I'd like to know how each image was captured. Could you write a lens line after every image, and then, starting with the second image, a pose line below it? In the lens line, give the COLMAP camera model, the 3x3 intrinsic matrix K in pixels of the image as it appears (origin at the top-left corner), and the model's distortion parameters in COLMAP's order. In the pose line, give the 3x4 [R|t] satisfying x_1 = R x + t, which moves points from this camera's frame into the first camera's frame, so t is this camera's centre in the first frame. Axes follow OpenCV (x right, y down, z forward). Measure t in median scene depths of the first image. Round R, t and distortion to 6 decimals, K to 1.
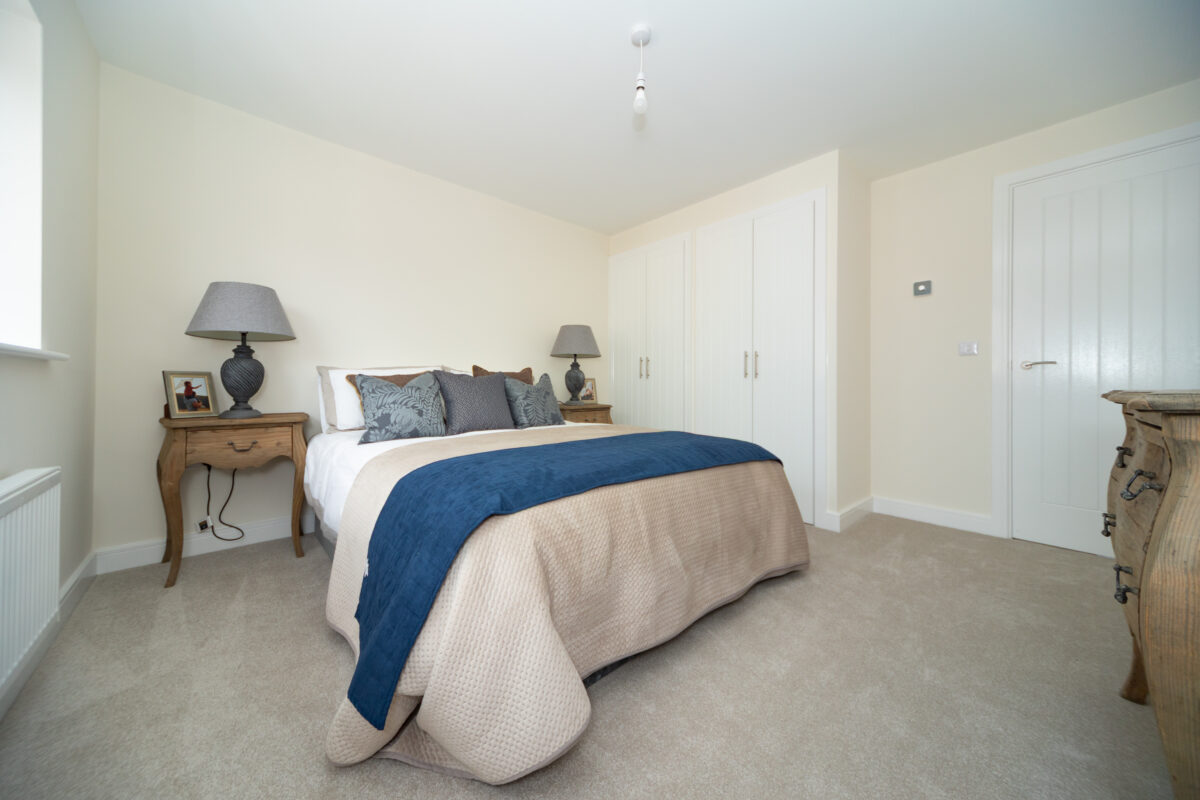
lens RADIAL K [[399.4, 0, 604.8], [0, 399.4, 403.9], [0, 0, 1]] dist [-0.000058, -0.000007]
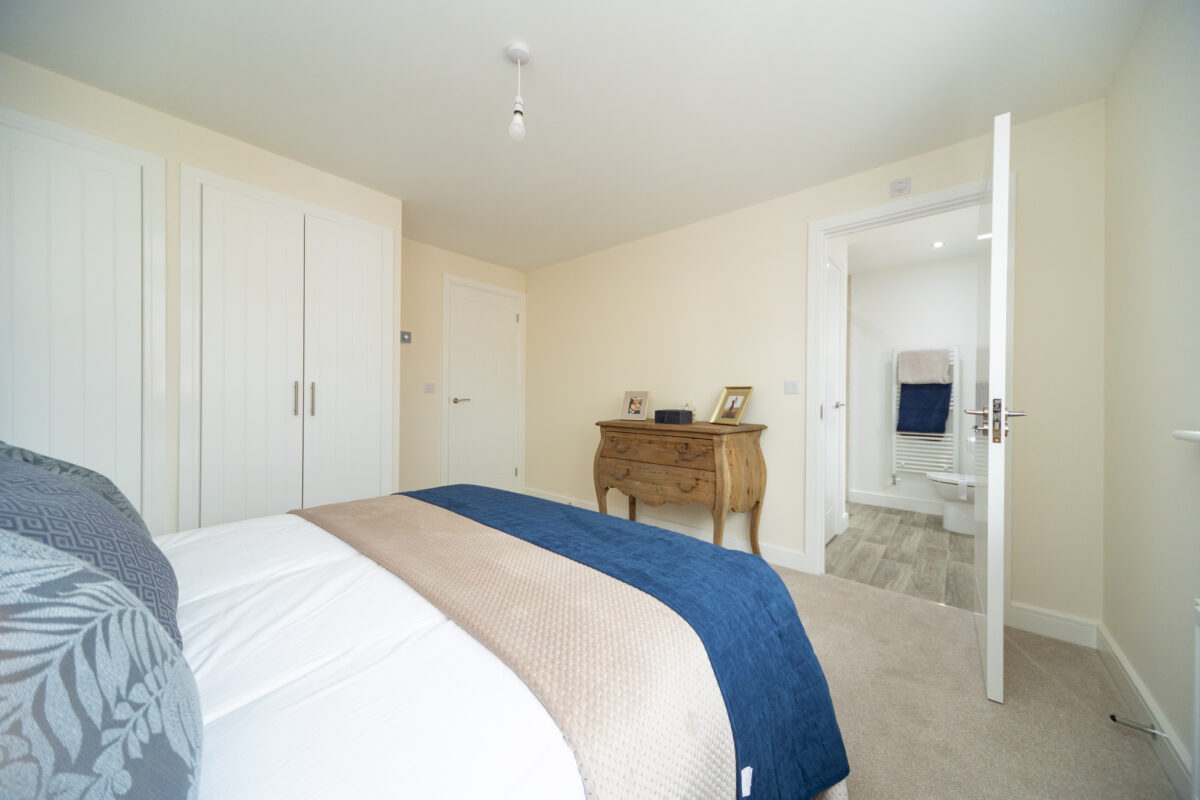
lens RADIAL K [[399.4, 0, 604.8], [0, 399.4, 403.9], [0, 0, 1]] dist [-0.000058, -0.000007]
pose [[-0.143338, -0.012413, 0.989596, -0.566936], [0.048372, 0.998638, 0.019533, -0.087209], [-0.988491, 0.050669, -0.142543, 0.643157]]
